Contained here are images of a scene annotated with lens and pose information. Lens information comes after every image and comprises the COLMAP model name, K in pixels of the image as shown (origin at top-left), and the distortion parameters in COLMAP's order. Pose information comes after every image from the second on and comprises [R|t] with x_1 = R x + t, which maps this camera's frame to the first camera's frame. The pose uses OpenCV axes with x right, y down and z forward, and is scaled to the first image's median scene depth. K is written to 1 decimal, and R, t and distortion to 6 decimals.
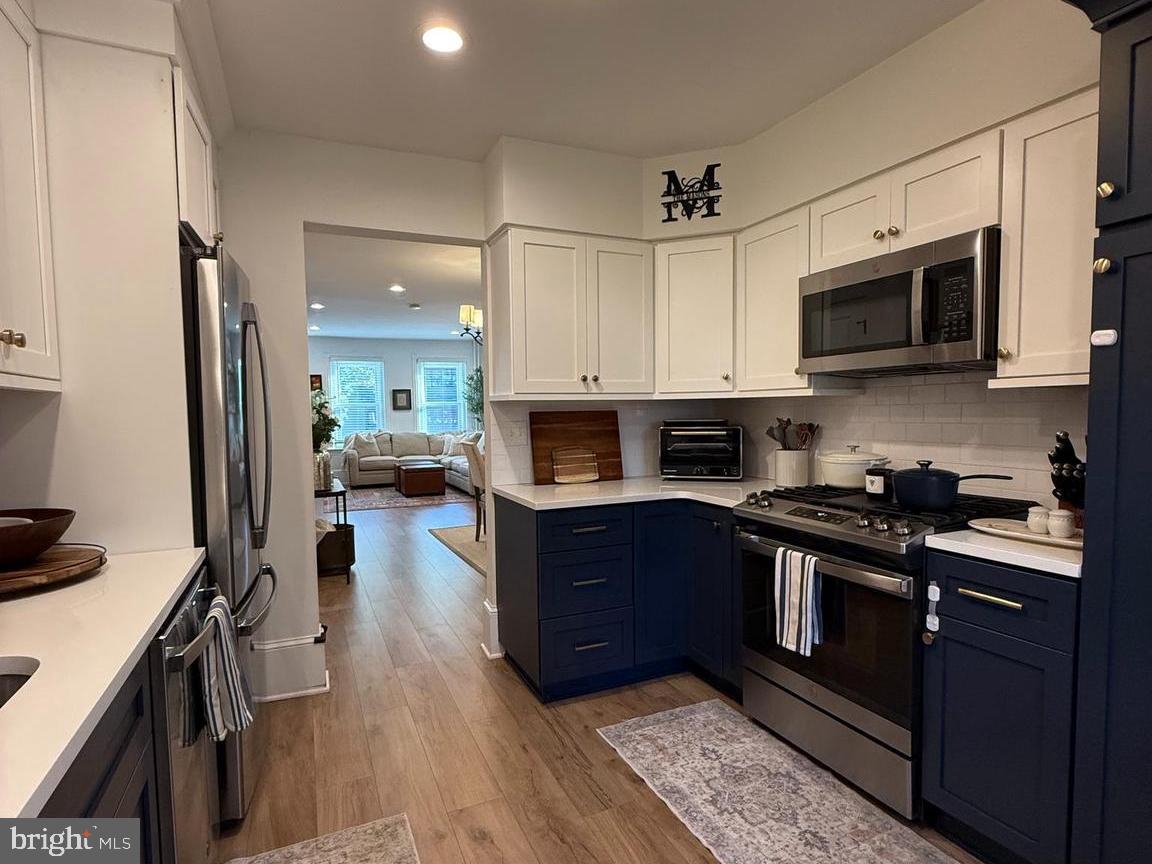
lens RADIAL K [[594.4, 0, 571.3], [0, 594.4, 440.3], [0, 0, 1]] dist [-0.000563, 0.000452]
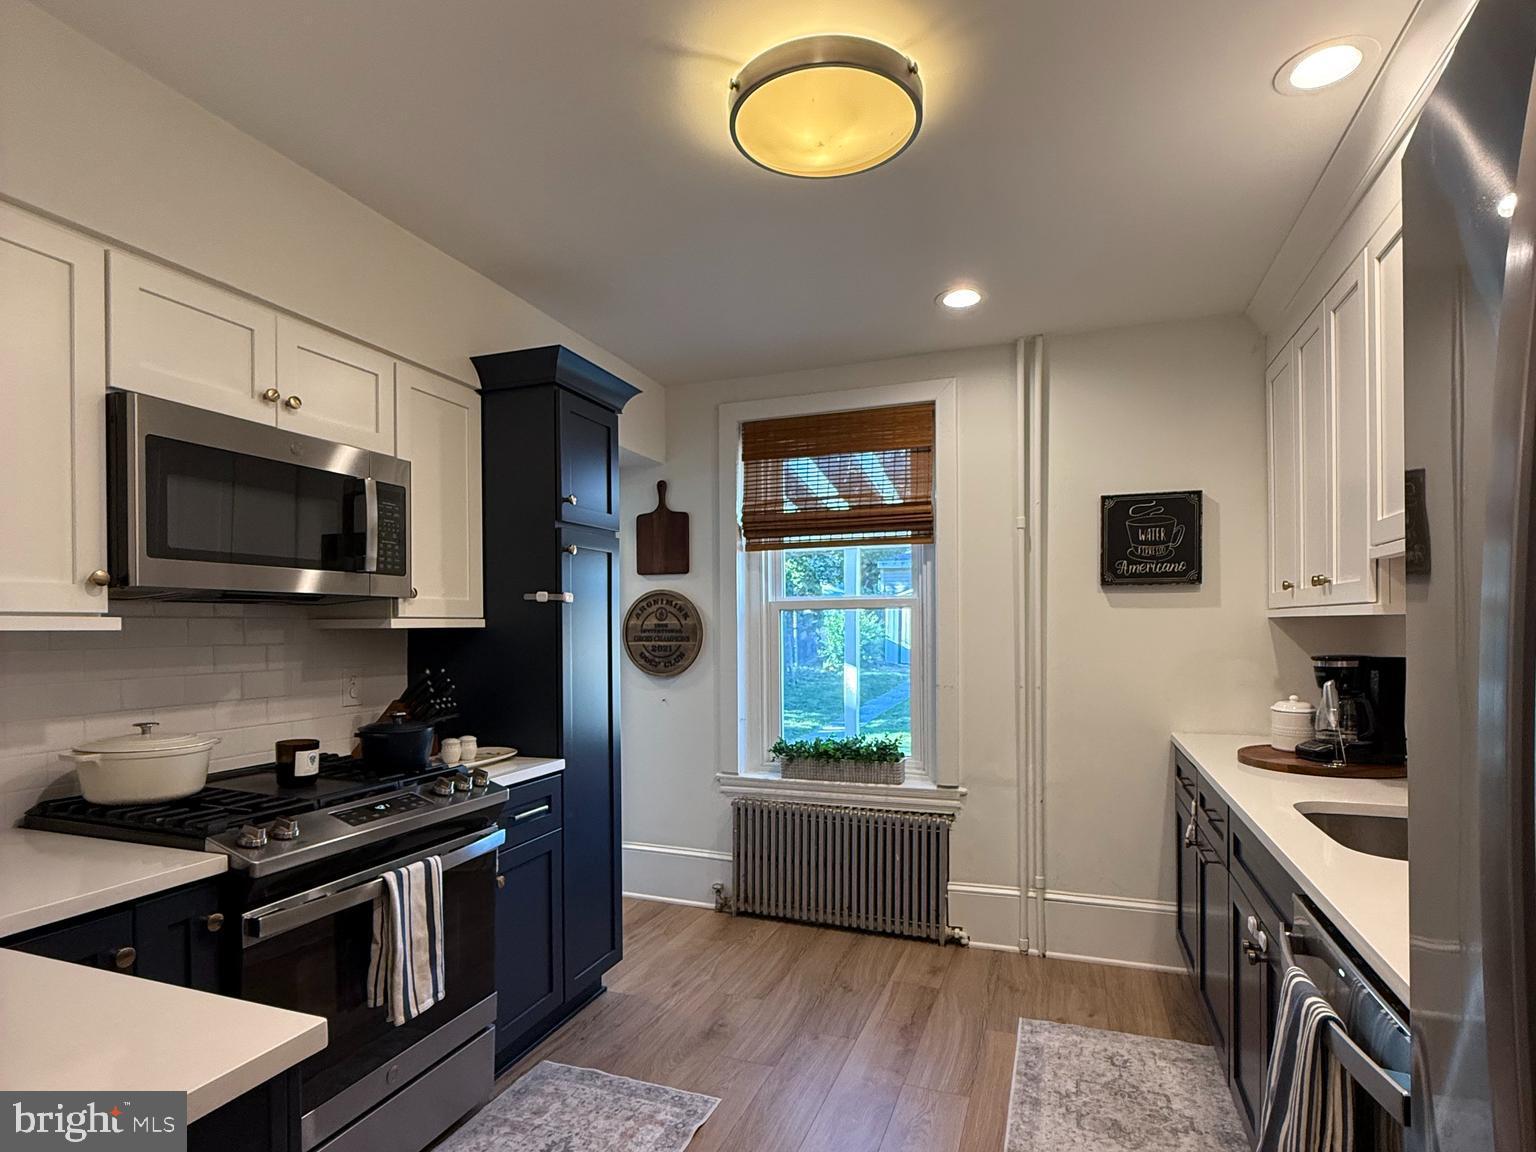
lens RADIAL K [[792.6, 0, 748.0], [0, 792.6, 626.4], [0, 0, 1]] dist [-0.000563, 0.000452]
pose [[-0.694032, 0.016348, 0.719758, -0.535393], [0.052824, 0.998204, 0.028264, -0.086826], [-0.718003, 0.057637, -0.693649, 1.338444]]
